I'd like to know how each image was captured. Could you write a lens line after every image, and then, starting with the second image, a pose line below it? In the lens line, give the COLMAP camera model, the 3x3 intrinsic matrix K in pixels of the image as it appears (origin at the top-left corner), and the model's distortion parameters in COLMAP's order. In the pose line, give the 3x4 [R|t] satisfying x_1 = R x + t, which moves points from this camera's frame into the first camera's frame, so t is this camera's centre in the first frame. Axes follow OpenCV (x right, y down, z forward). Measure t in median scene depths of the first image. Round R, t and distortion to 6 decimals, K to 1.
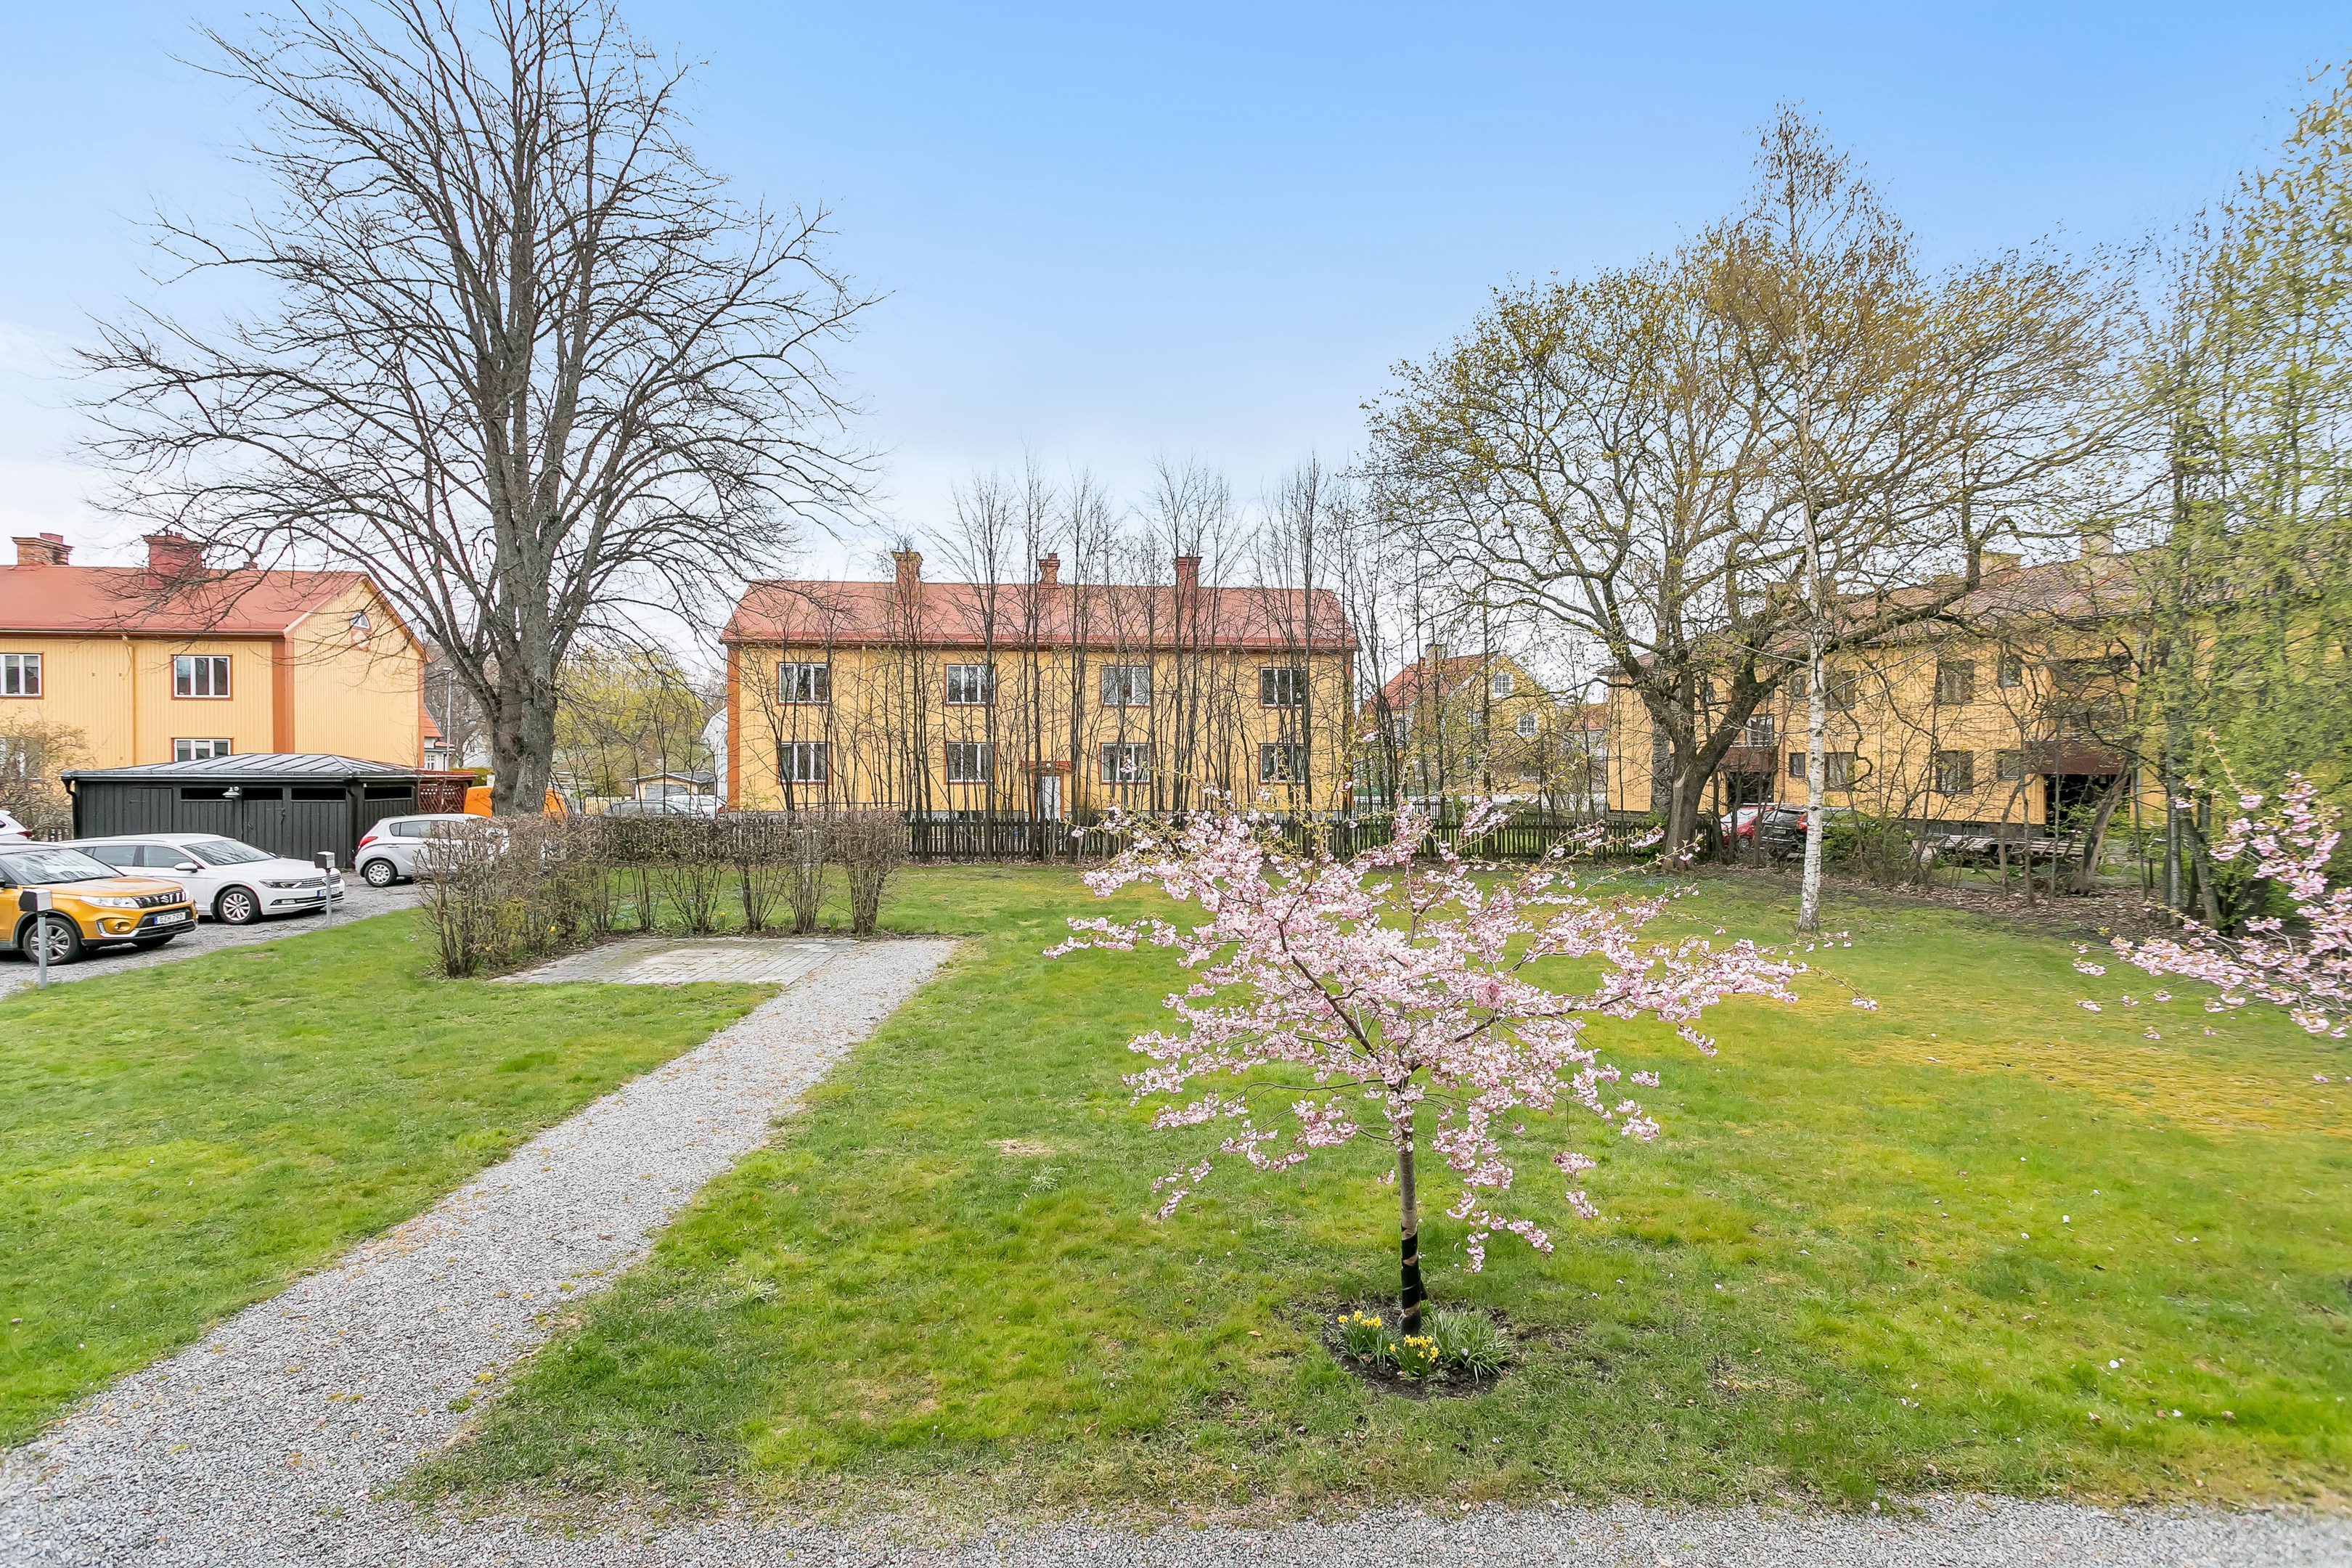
lens RADIAL K [[1116.8, 0, 1133.9], [0, 1116.8, 784.0], [0, 0, 1]] dist [0.001454, 0.000368]
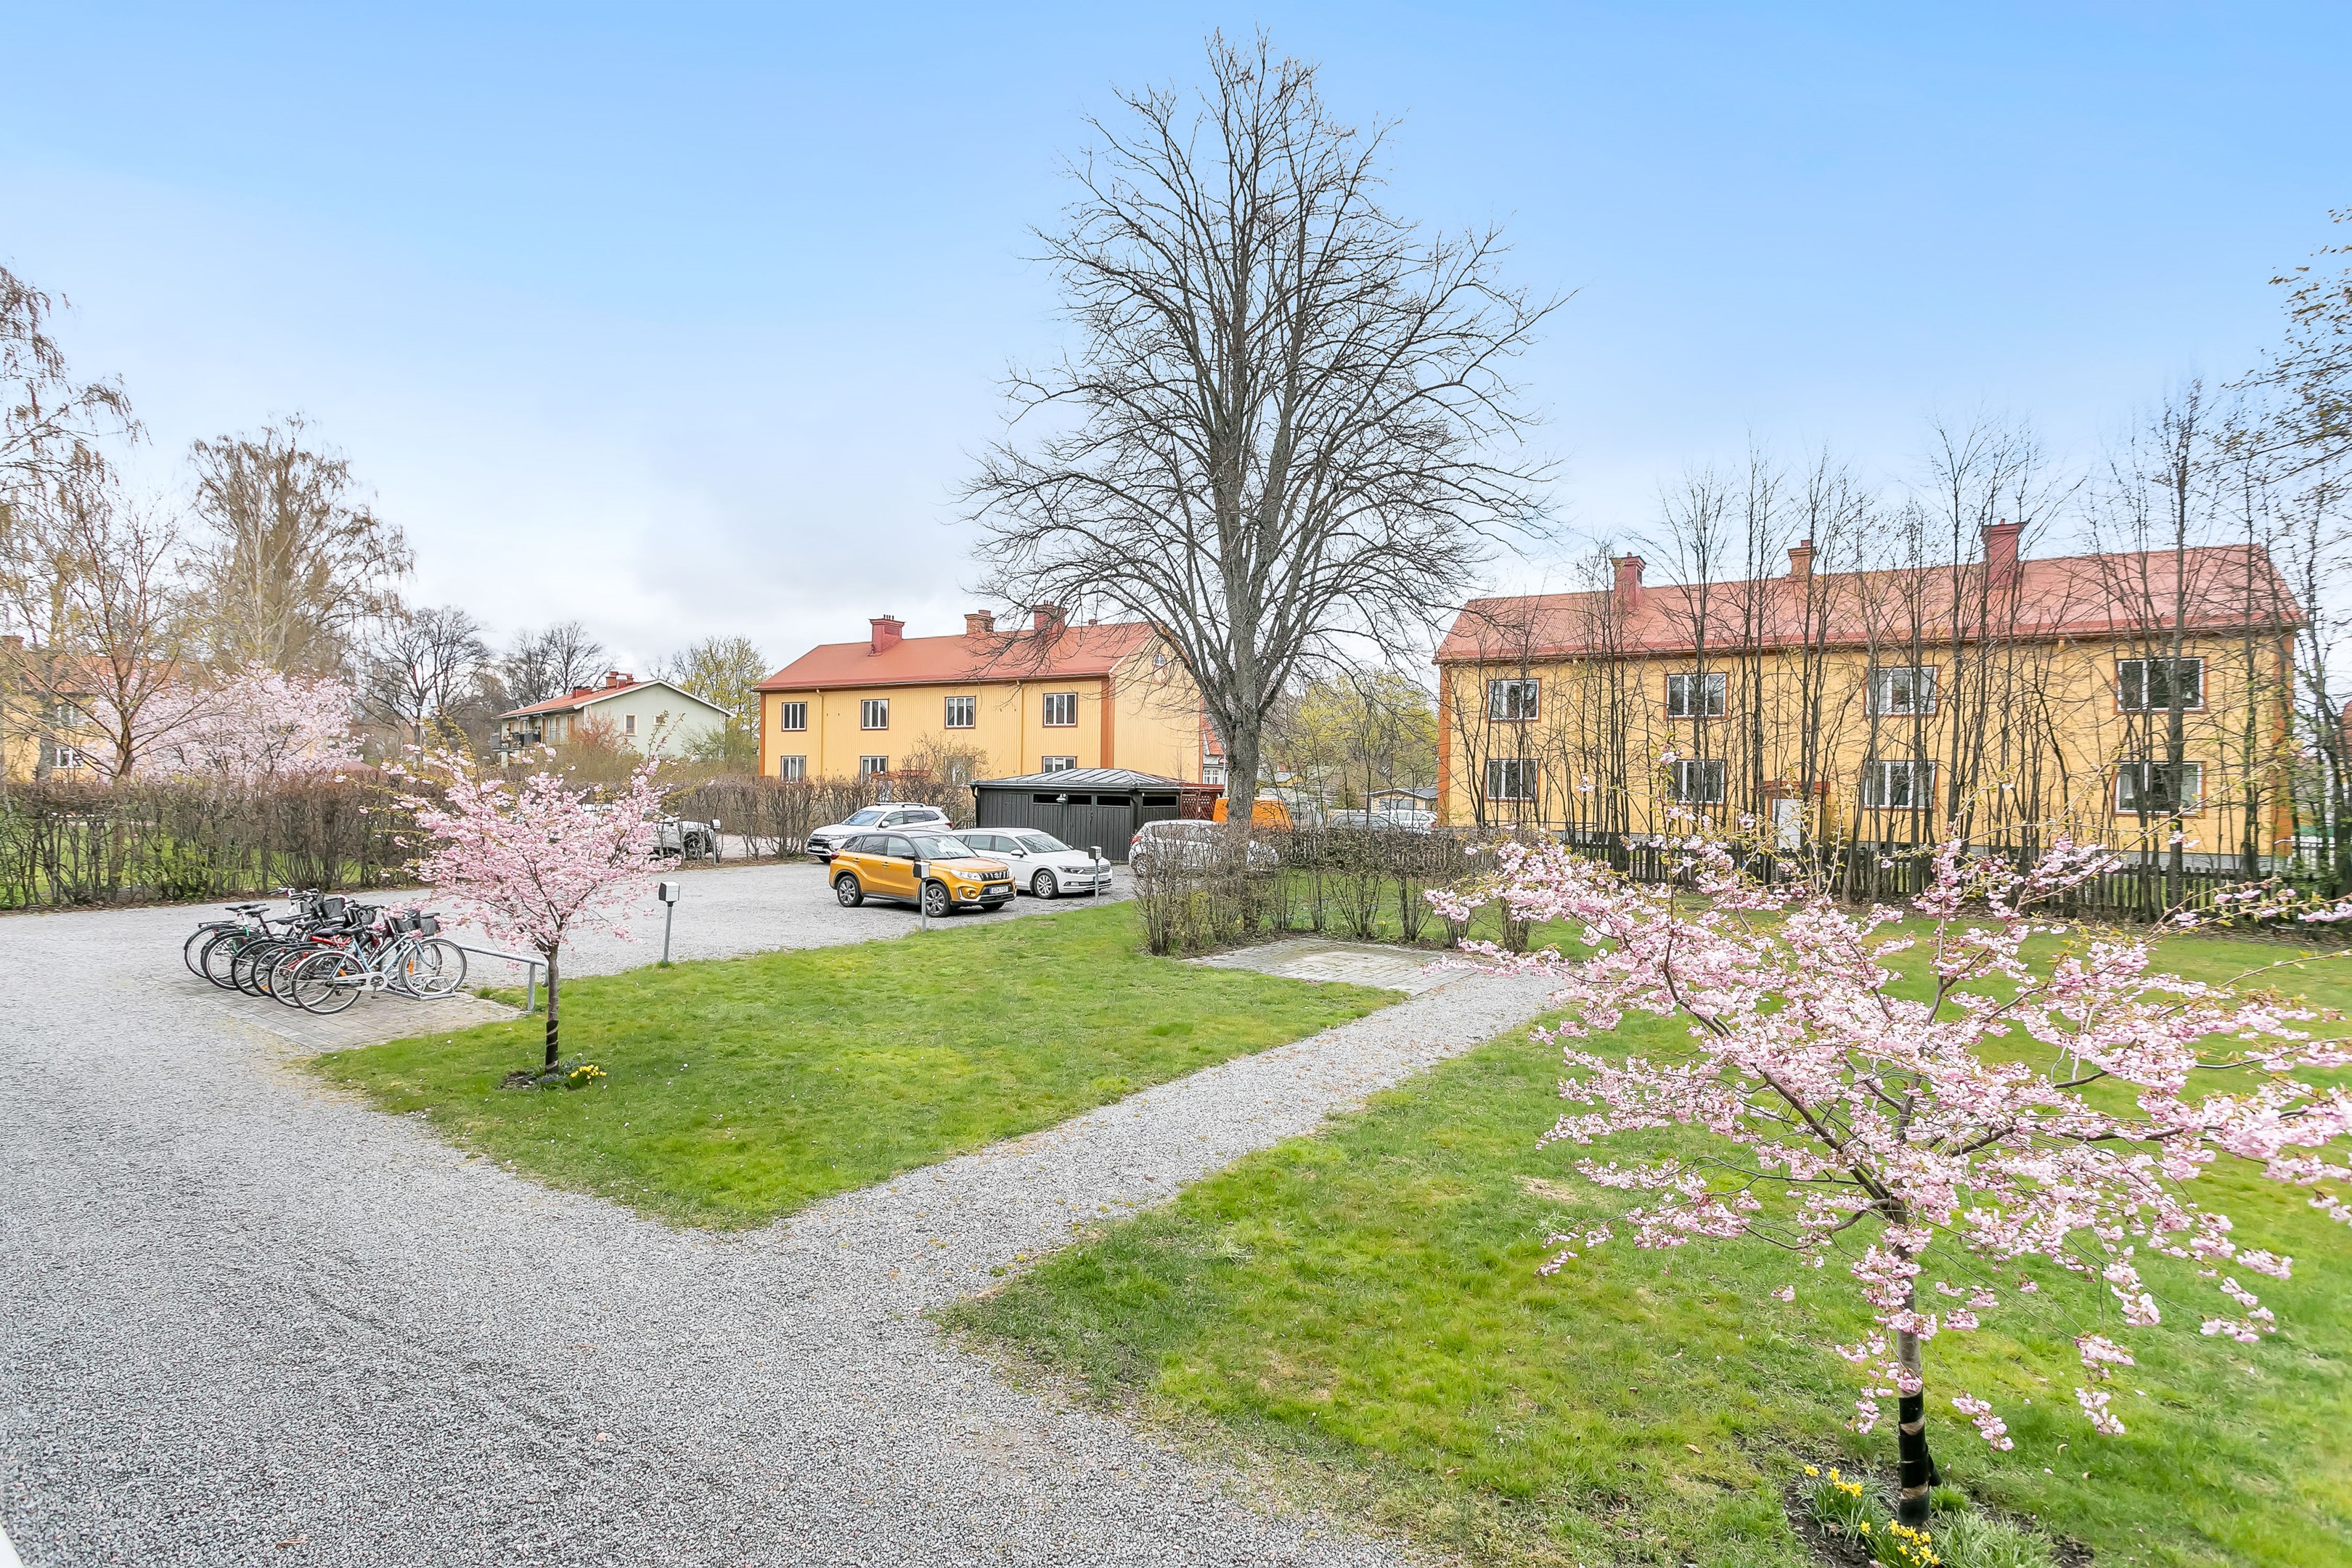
lens RADIAL K [[1140.6, 0, 1176.0], [0, 1140.6, 784.0], [0, 0, 1]] dist [0.003724, 0.001303]
pose [[0.800165, 0.012756, -0.599644, 0.109560], [-0.022191, 0.999719, -0.008346, -0.001006], [0.599369, 0.019985, 0.800224, 0.016729]]
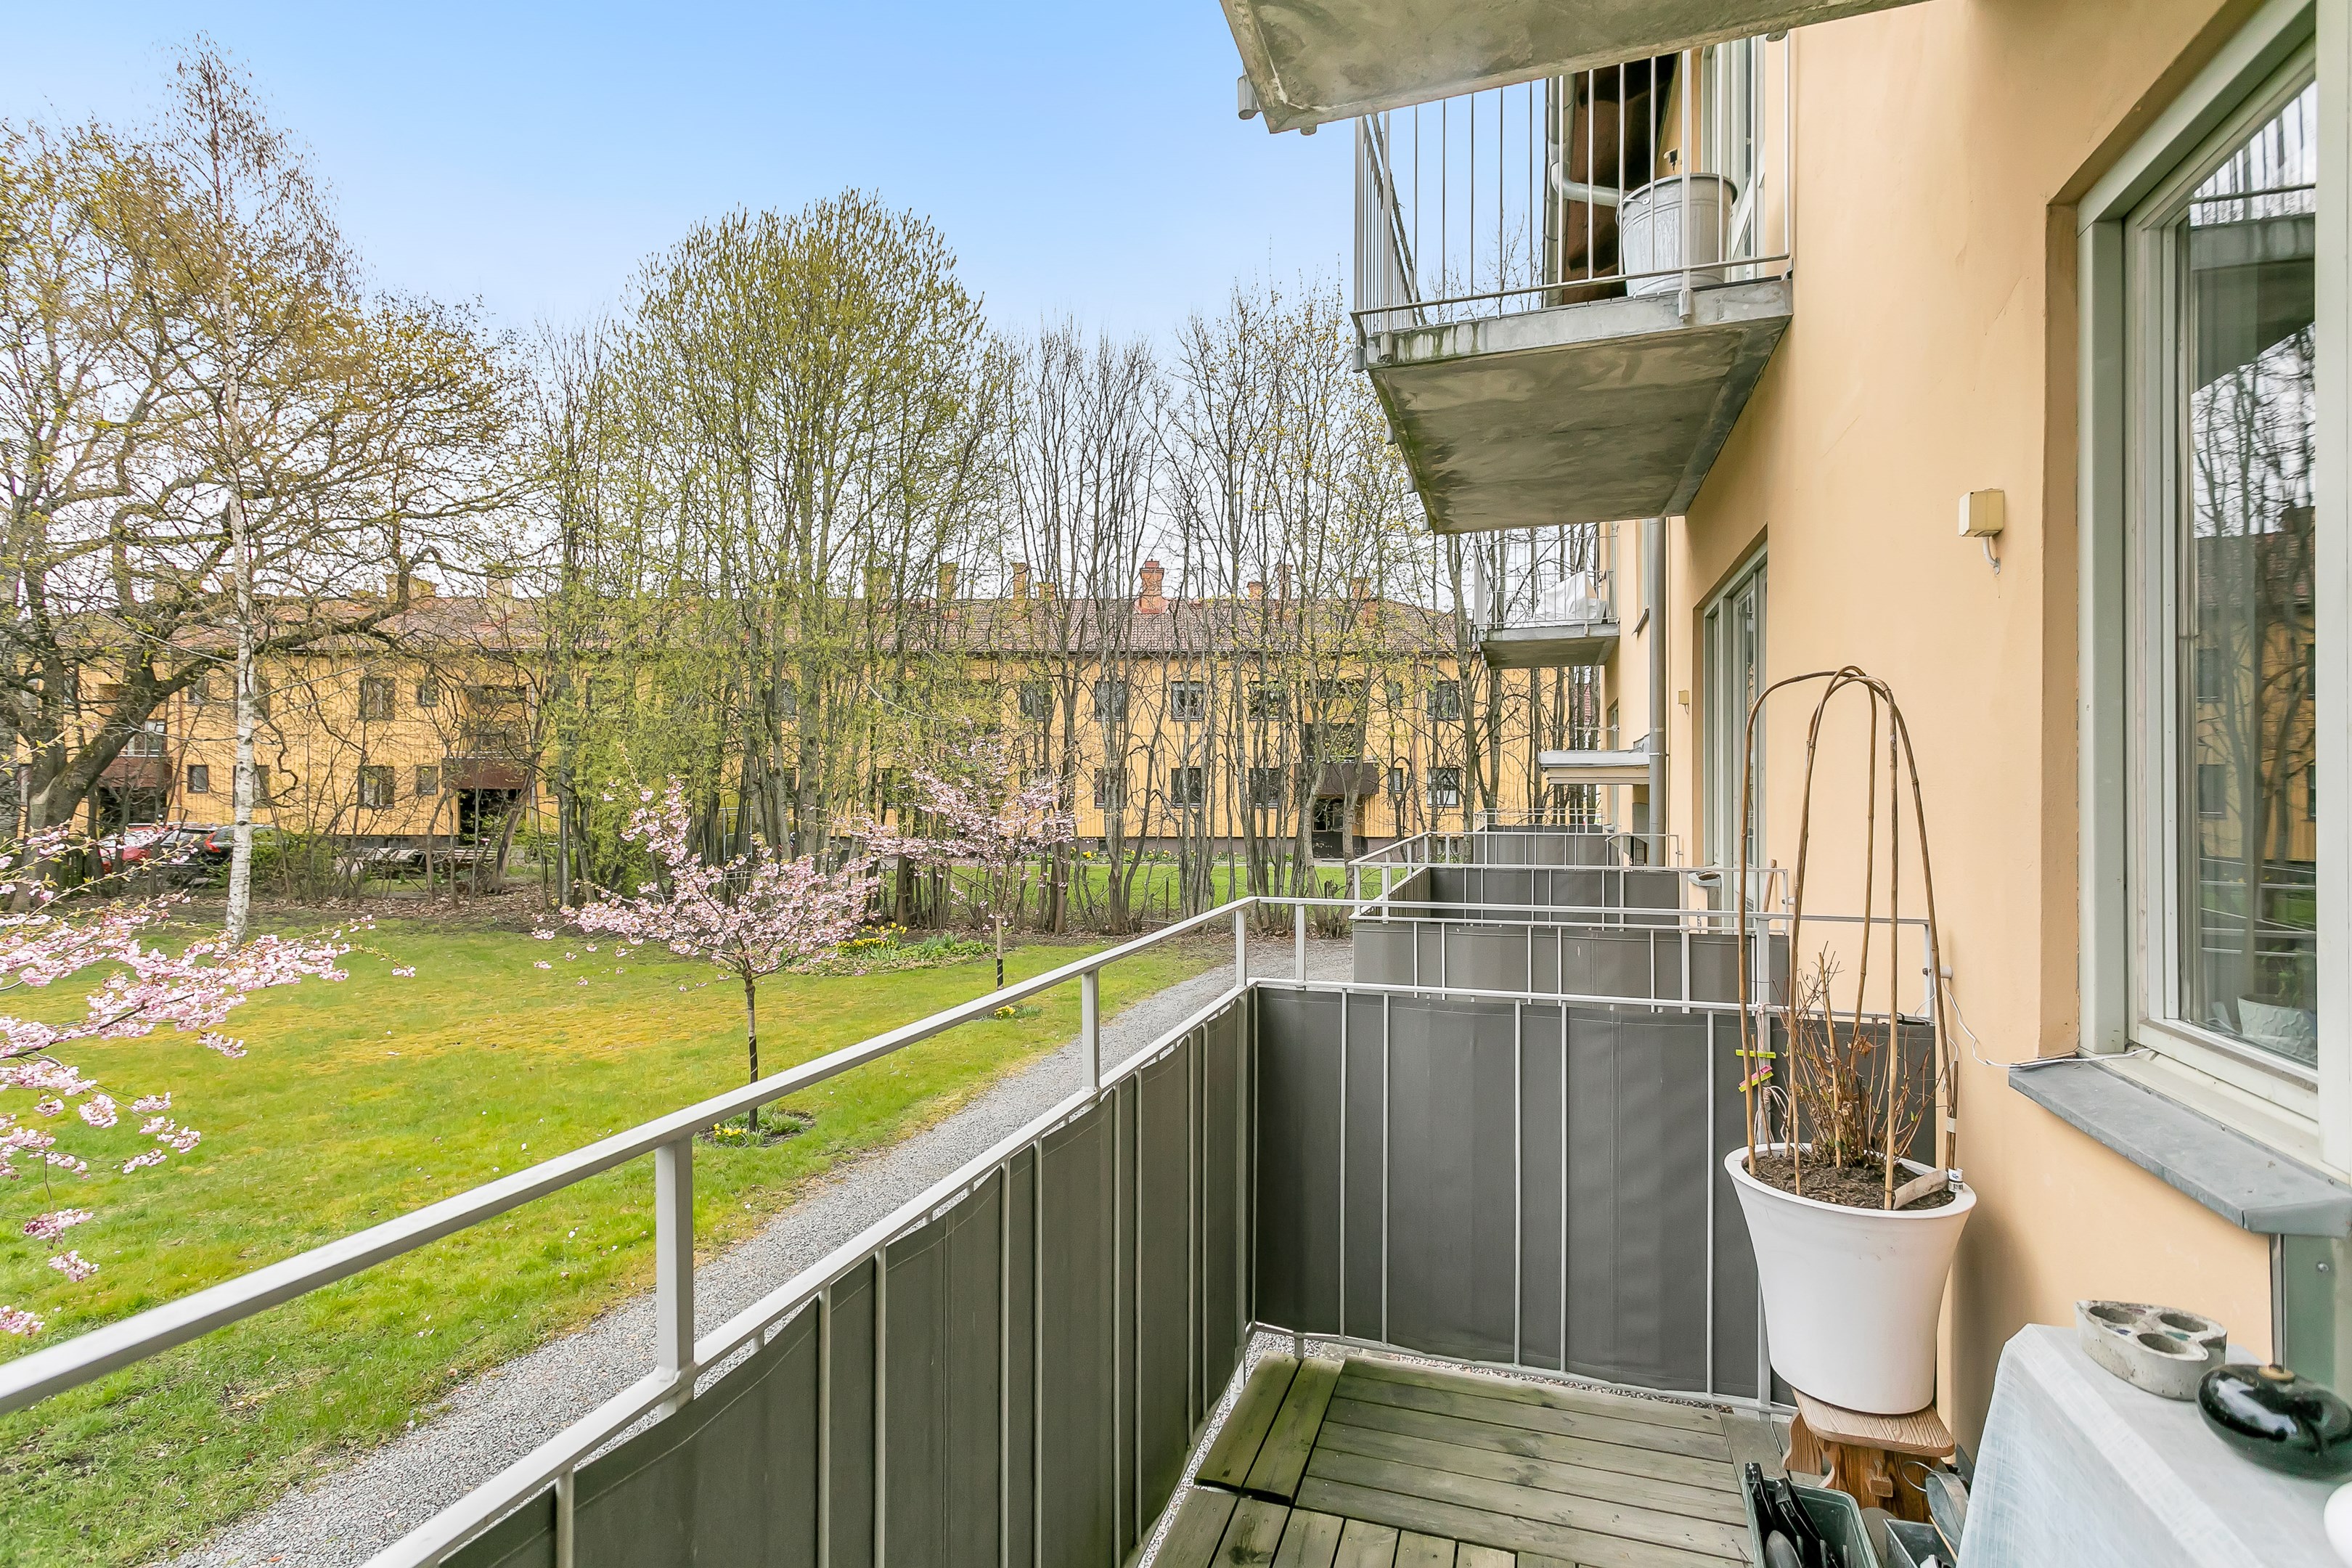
lens RADIAL K [[1140.6, 0, 1176.0], [0, 1140.6, 784.0], [0, 0, 1]] dist [0.003724, 0.001303]
pose [[0.311741, 0.005730, 0.950150, -0.056167], [0.010017, 0.999906, -0.009317, 0.007953], [-0.950114, 0.012422, 0.311654, -0.026181]]
